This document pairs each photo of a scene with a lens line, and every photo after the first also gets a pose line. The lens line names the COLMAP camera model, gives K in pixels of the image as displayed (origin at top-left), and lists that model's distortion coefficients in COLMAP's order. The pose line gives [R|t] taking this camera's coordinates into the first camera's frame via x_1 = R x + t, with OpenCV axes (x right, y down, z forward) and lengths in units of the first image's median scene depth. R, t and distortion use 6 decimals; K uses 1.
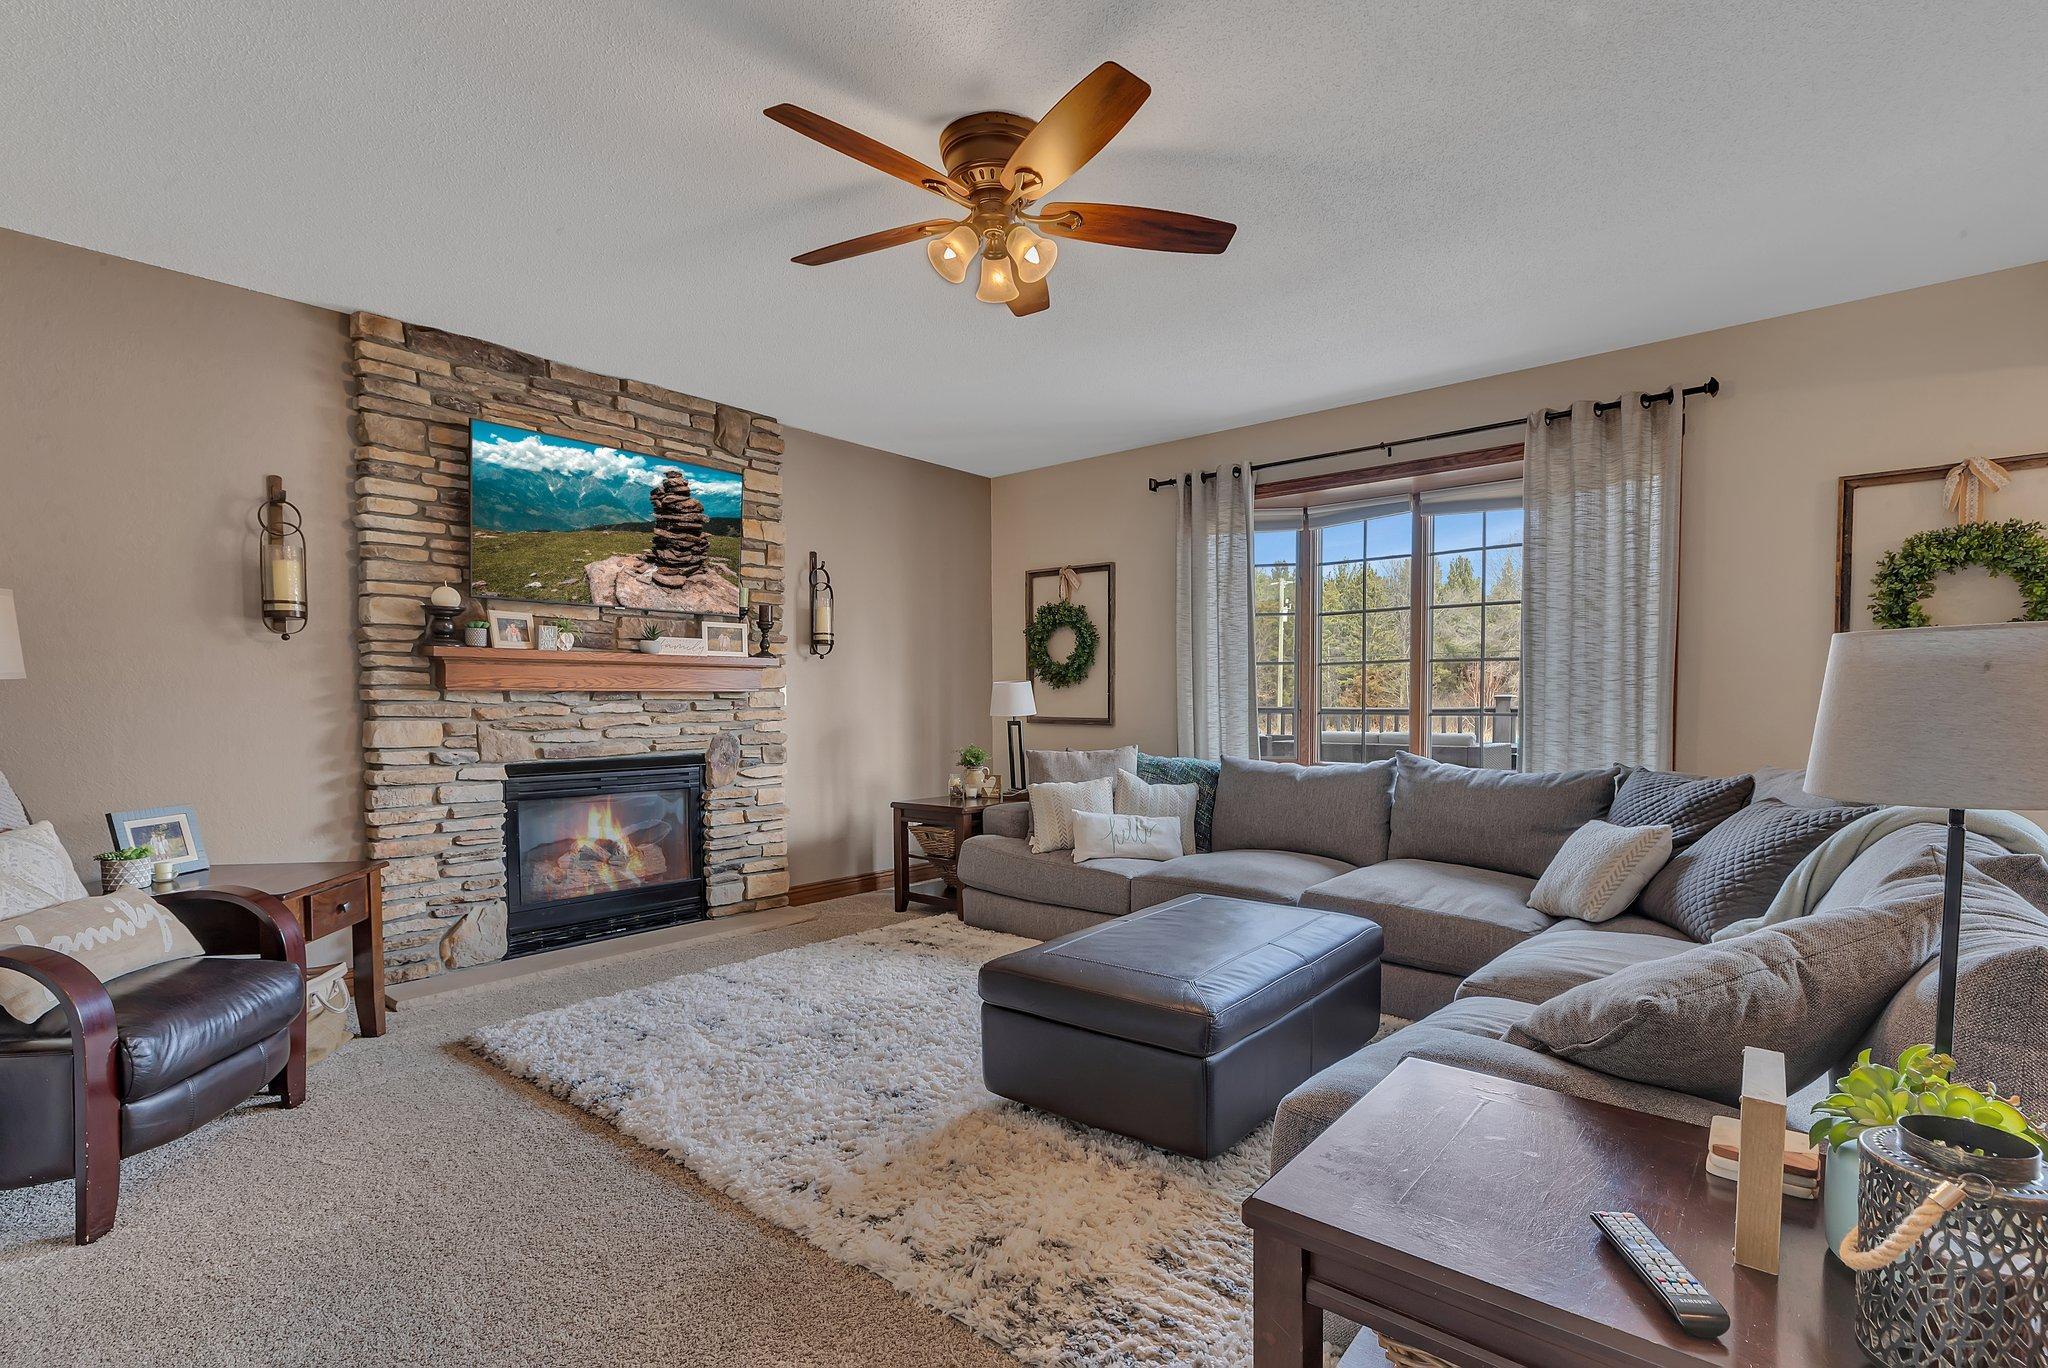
lens RADIAL K [[988.8, 0, 1061.3], [0, 988.8, 738.7], [0, 0, 1]] dist [-0.001385, 0.000500]
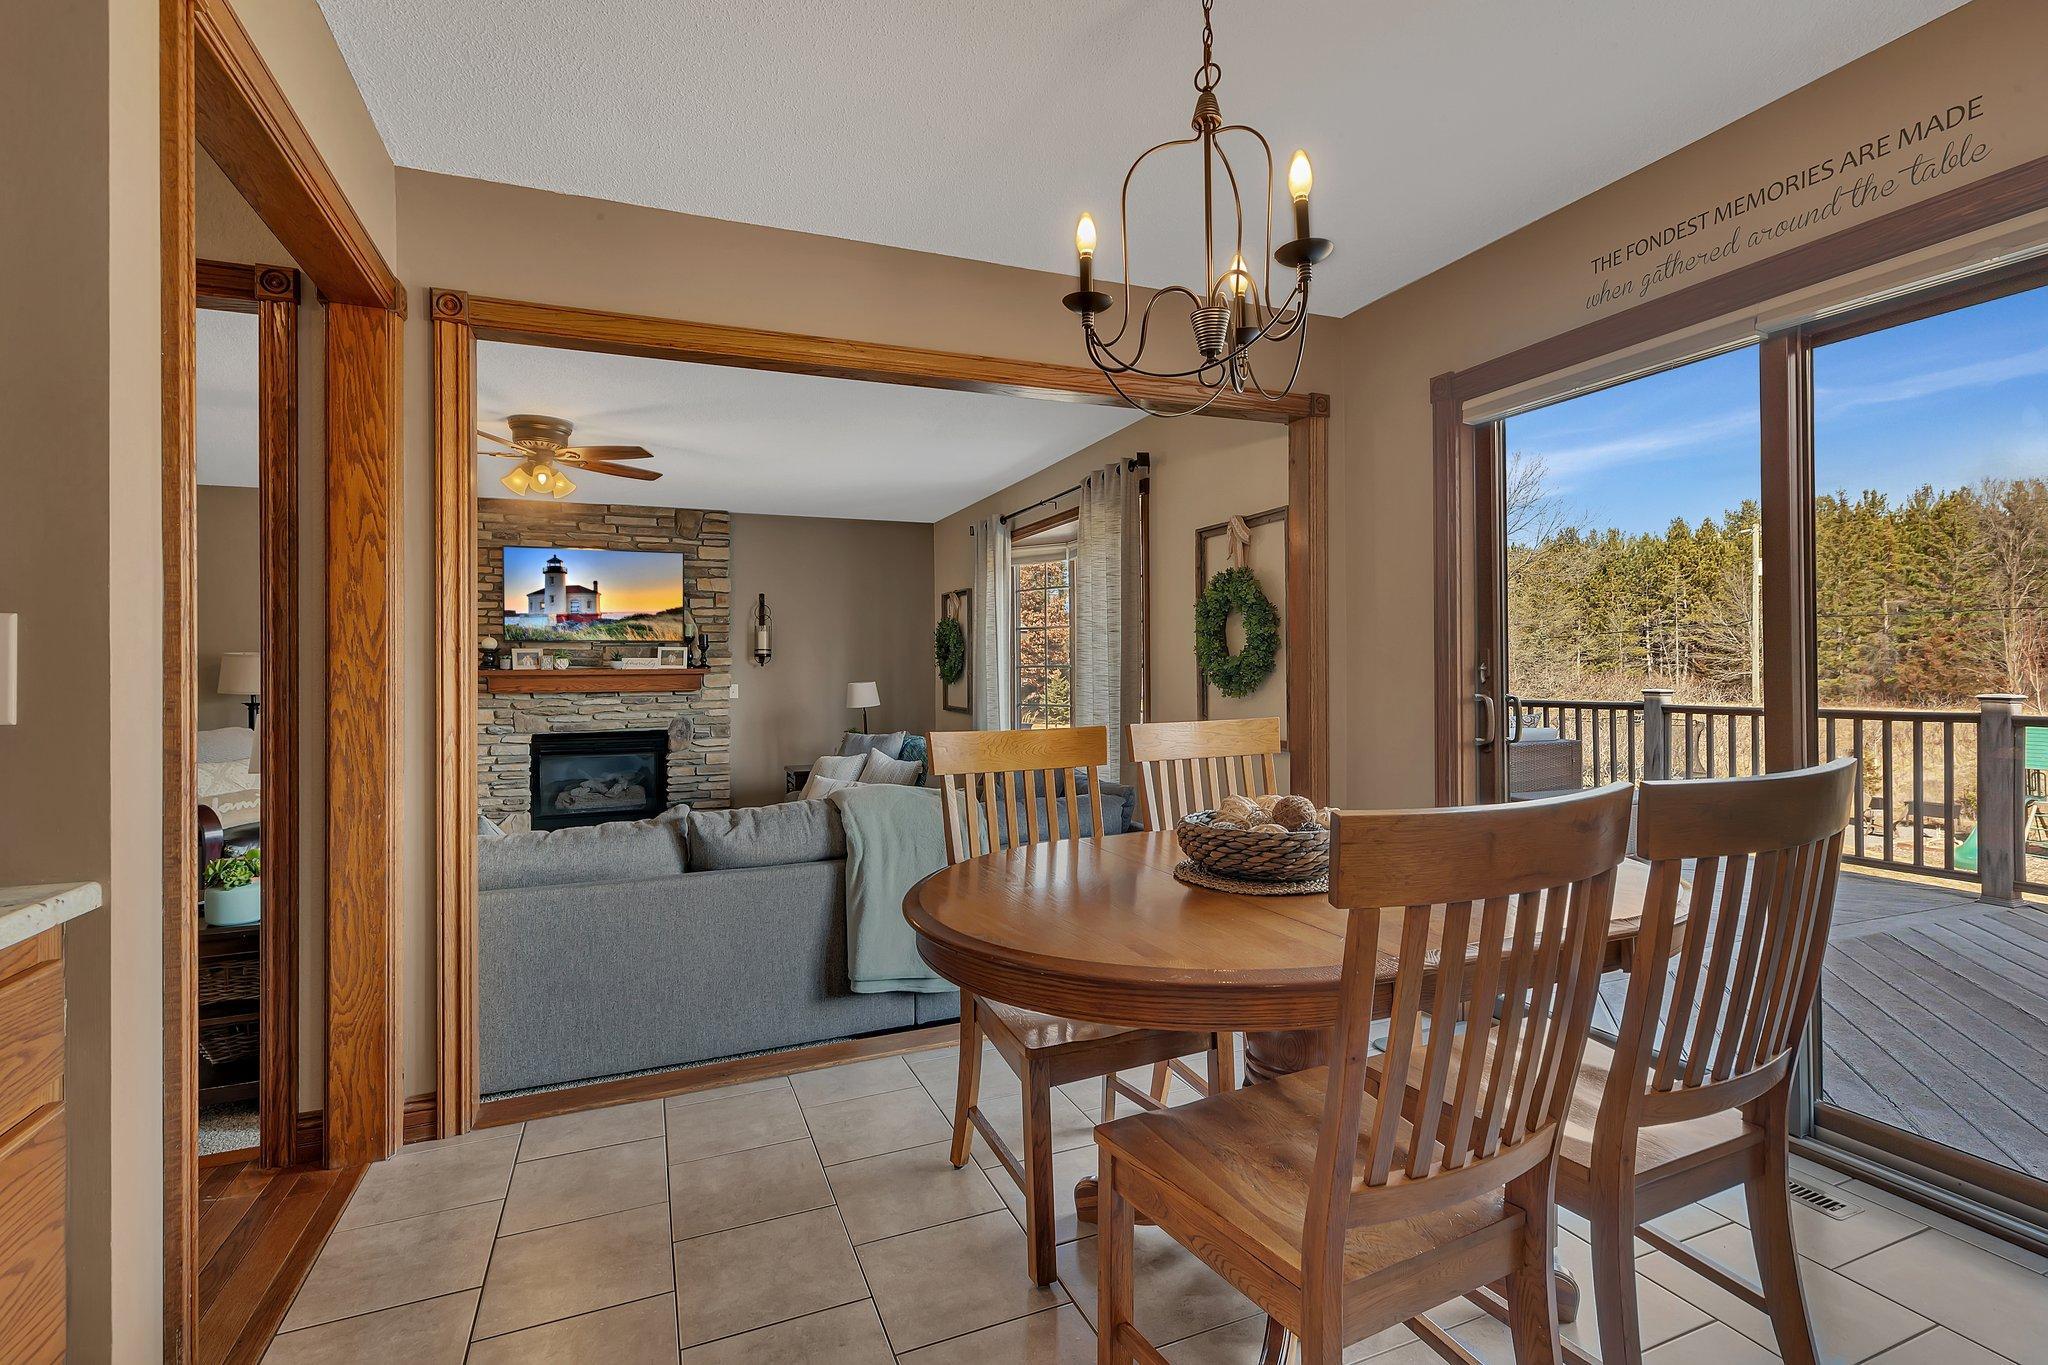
lens RADIAL K [[988.8, 0, 1077.0], [0, 988.8, 656.8], [0, 0, 1]] dist [-0.001385, 0.000500]
pose [[0.886043, -0.003329, -0.463592, 1.113812], [-0.016481, 0.999116, -0.038674, -0.059732], [0.463311, 0.041907, 0.885205, -0.111503]]
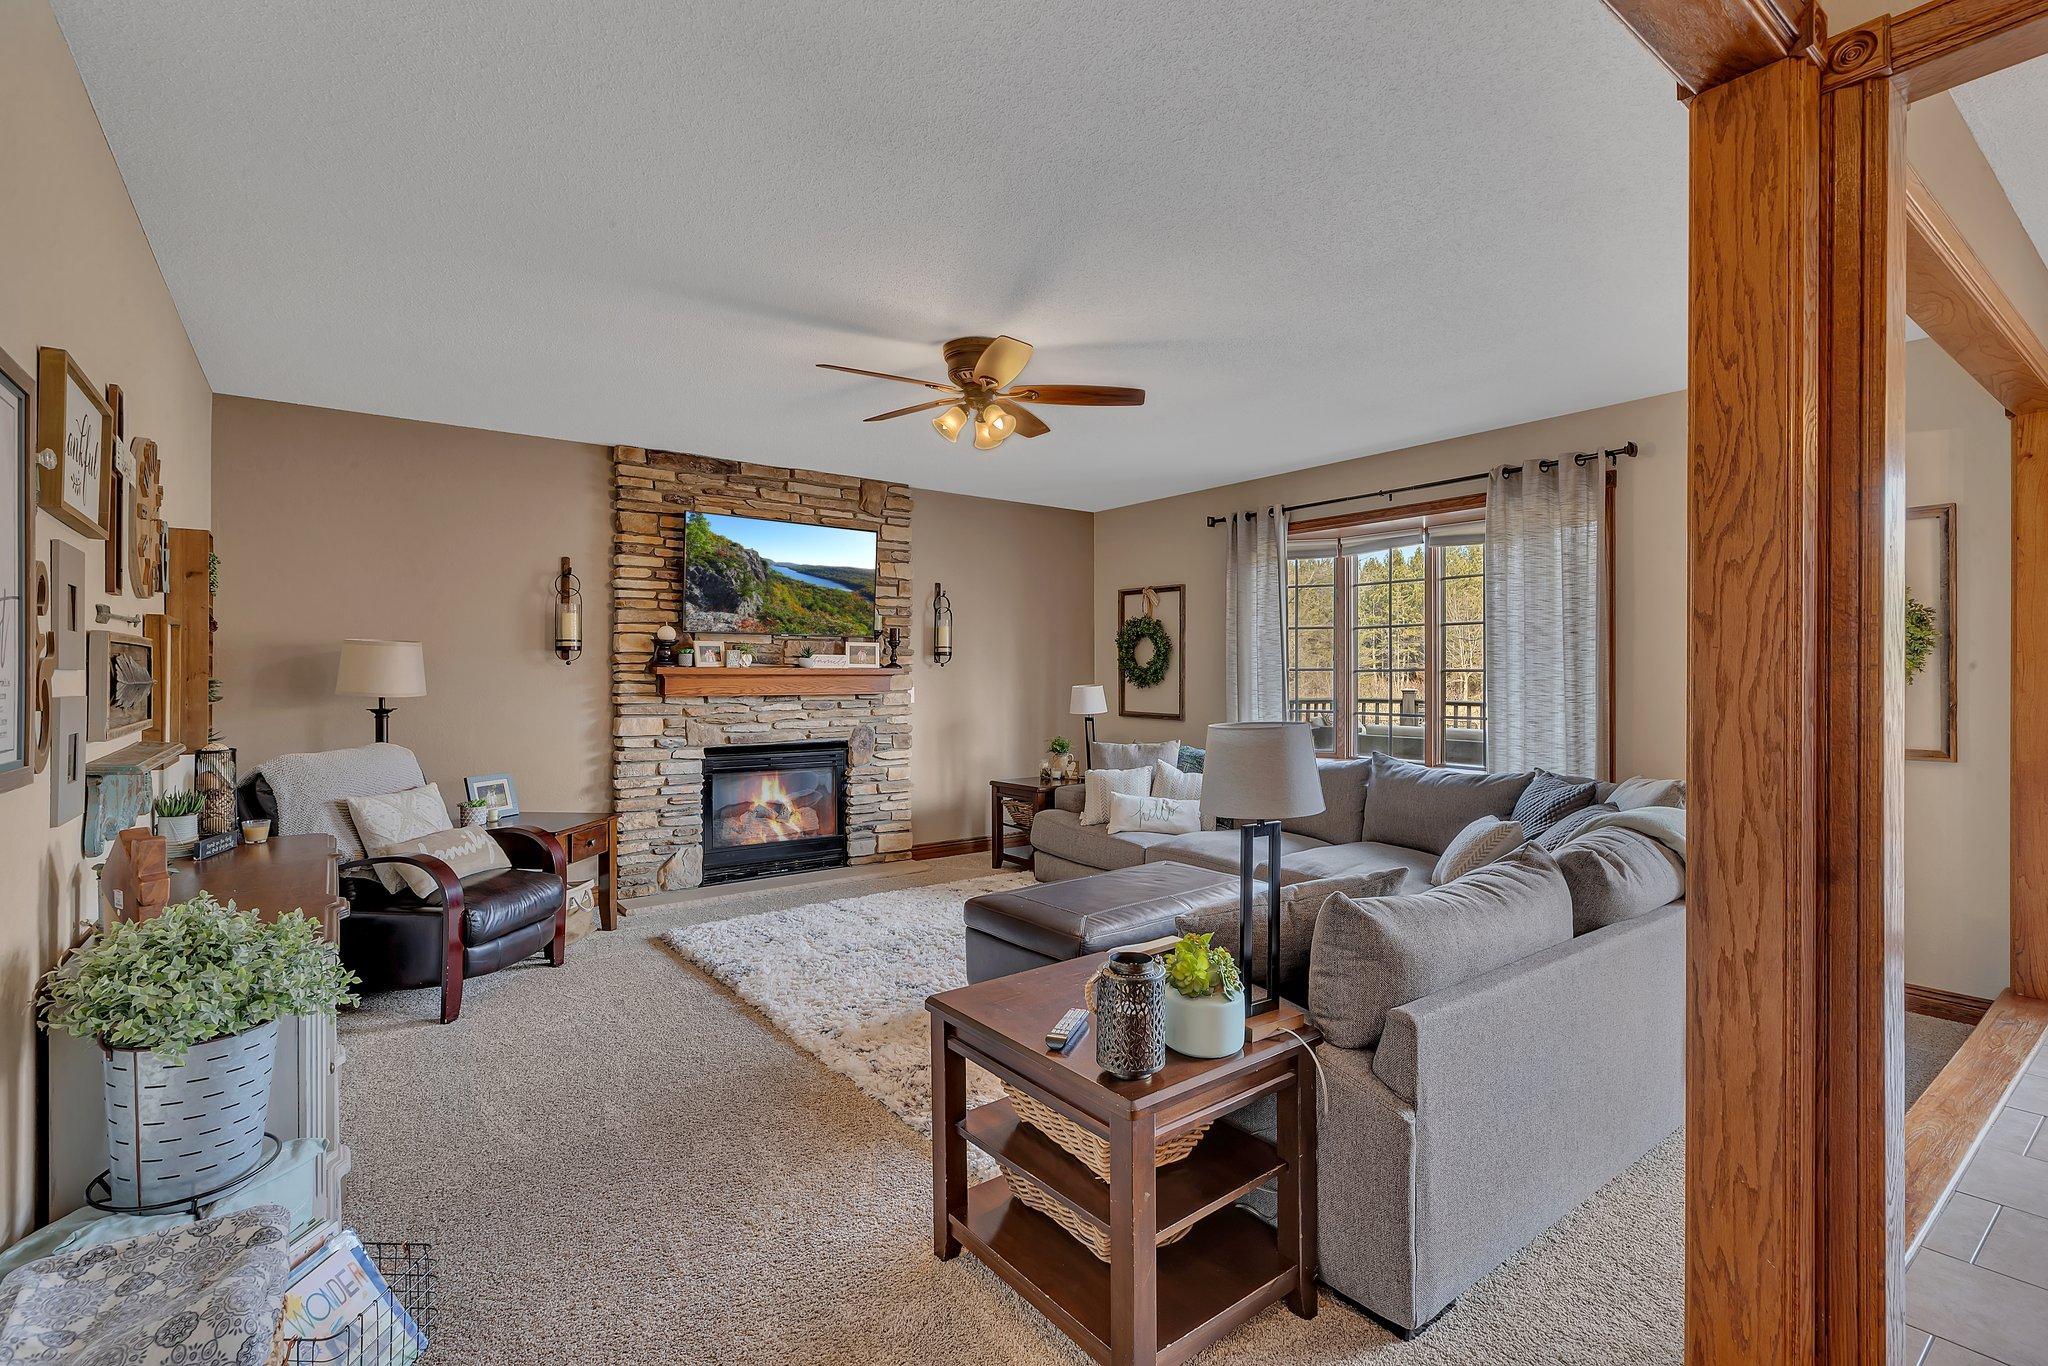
lens RADIAL K [[988.8, 0, 1078.5], [0, 988.8, 669.9], [0, 0, 1]] dist [-0.001385, 0.000500]
pose [[0.976814, 0.004957, -0.214031, 0.263968], [-0.013566, 0.999156, -0.038773, -0.037885], [0.213658, 0.040778, 0.976057, -0.271851]]
